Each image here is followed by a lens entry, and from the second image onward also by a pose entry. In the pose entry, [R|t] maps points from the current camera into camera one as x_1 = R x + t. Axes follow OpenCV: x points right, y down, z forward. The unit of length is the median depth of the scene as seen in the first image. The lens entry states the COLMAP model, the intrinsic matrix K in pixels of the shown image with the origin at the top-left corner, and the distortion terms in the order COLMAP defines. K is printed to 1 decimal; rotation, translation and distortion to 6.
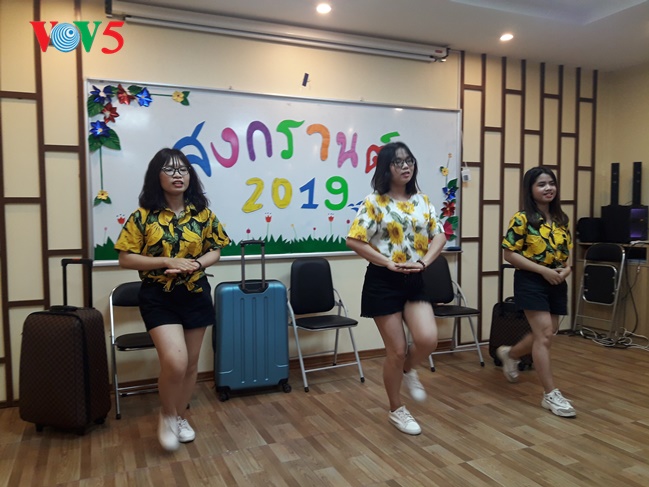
lens RADIAL K [[534.2, 0, 323.2], [0, 534.2, 250.5], [0, 0, 1]] dist [0.065769, -0.145440]
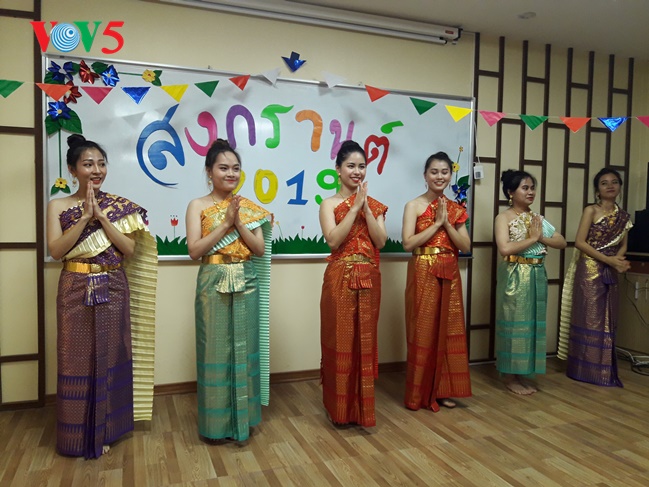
lens RADIAL K [[534.4, 0, 324.7], [0, 534.4, 247.0], [0, 0, 1]] dist [0.047927, -0.097093]
pose [[0.998025, 0.025268, -0.057521, 0.074630], [-0.026038, 0.999580, -0.012690, 0.003070], [0.057176, 0.014162, 0.998264, 0.113540]]
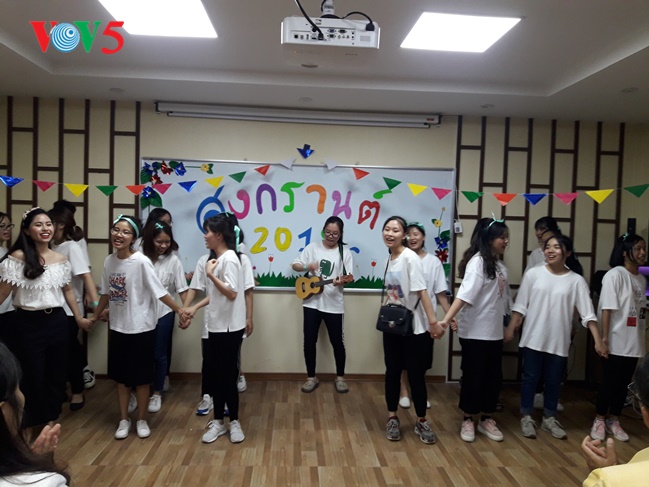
lens RADIAL K [[541.4, 0, 324.5], [0, 541.4, 243.5], [0, 0, 1]] dist [0.160761, -0.358727]
pose [[0.937397, 0.049103, -0.344784, 0.456107], [-0.060358, 0.997935, -0.021981, -0.074628], [0.342993, 0.041416, 0.938425, -0.170977]]
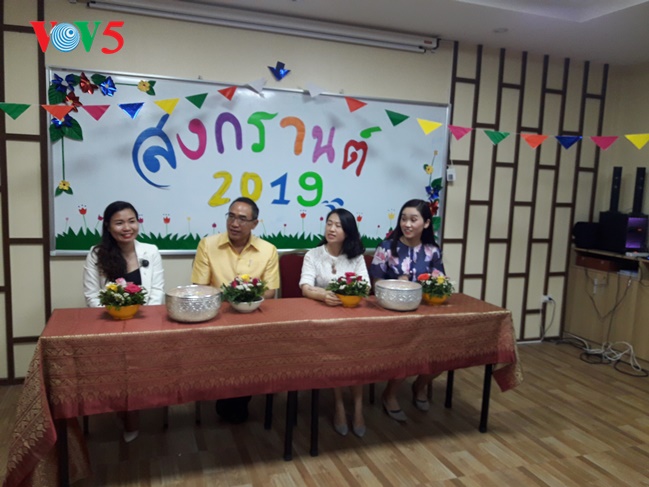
lens RADIAL K [[534.2, 0, 323.2], [0, 534.2, 250.5], [0, 0, 1]] dist [0.065769, -0.145440]
pose [[0.996491, 0.056943, -0.061345, 0.119649], [-0.052787, 0.996331, 0.067372, -0.065546], [0.064956, -0.063897, 0.995840, 0.027507]]
